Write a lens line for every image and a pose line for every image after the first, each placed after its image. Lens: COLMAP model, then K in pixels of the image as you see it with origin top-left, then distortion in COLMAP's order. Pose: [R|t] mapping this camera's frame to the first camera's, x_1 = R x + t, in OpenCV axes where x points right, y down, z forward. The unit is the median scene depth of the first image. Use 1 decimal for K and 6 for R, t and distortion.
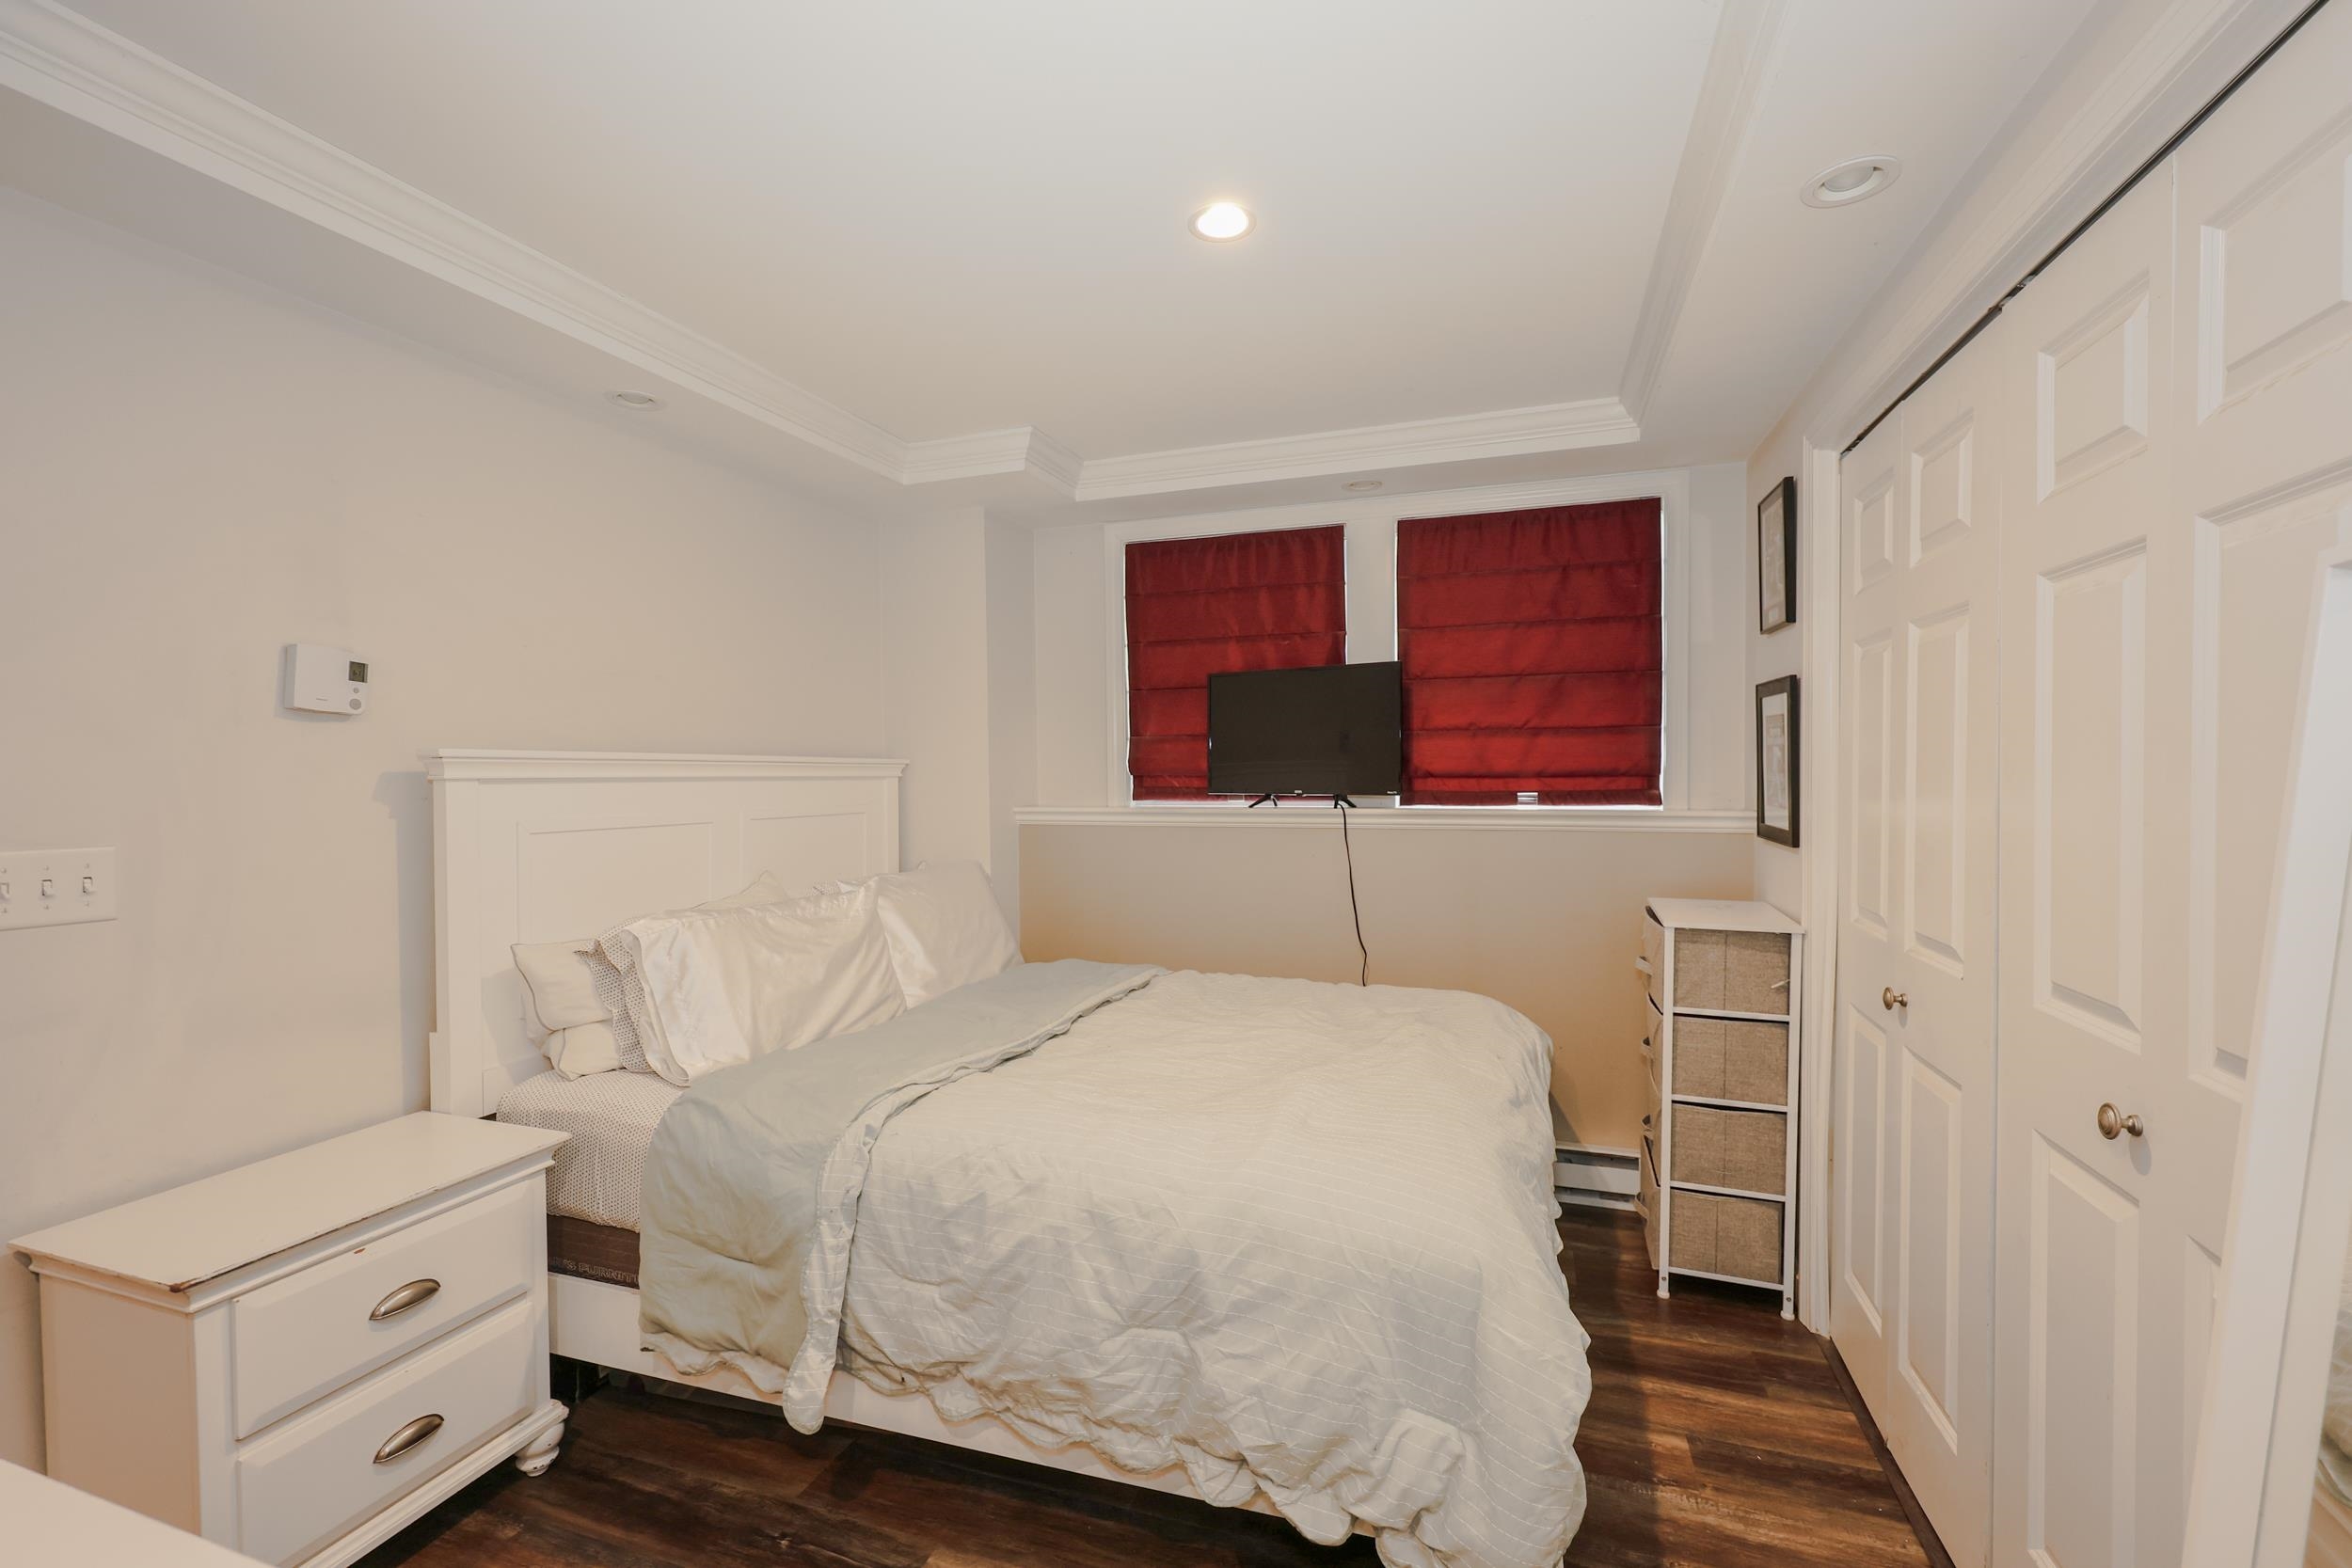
lens RADIAL K [[995.3, 0, 1169.8], [0, 995.3, 786.5], [0, 0, 1]] dist [0.002999, -0.000300]
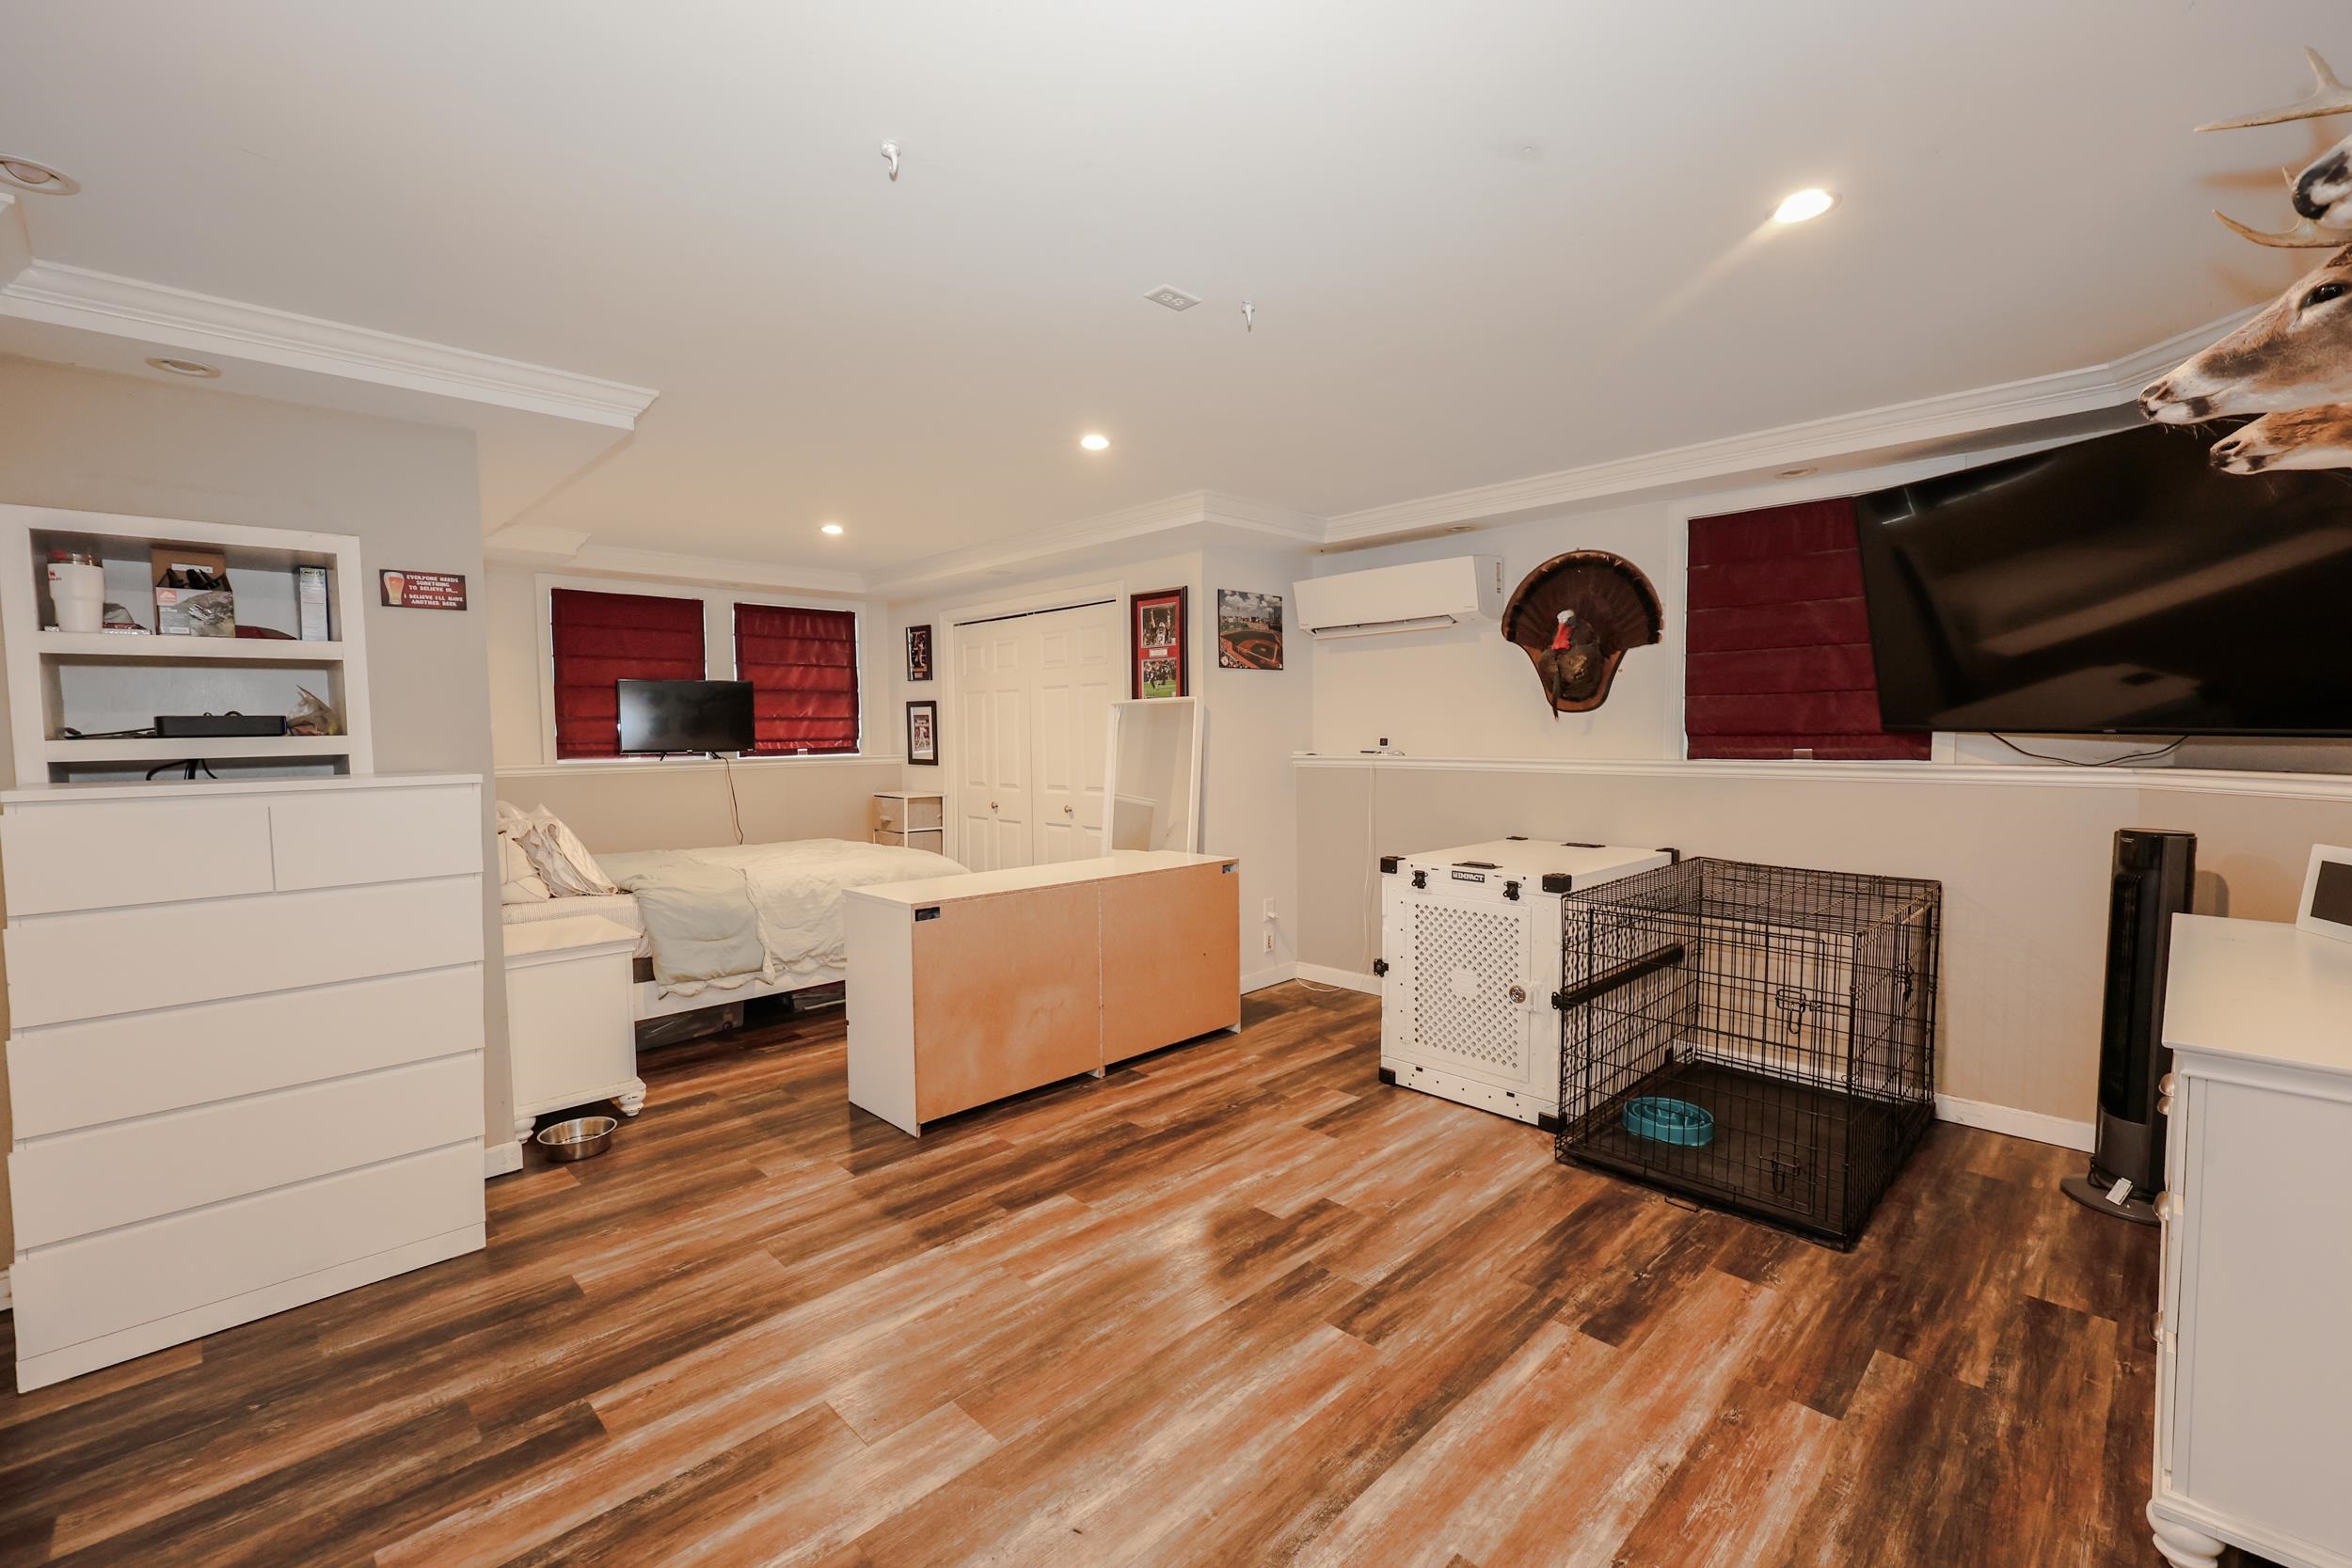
lens RADIAL K [[995.3, 0, 1169.8], [0, 995.3, 786.5], [0, 0, 1]] dist [0.002999, -0.000300]
pose [[0.448239, -0.044870, 0.892787, -1.126980], [0.027210, 0.998961, 0.036545, 0.027905], [-0.893500, 0.007912, 0.448994, -0.571811]]
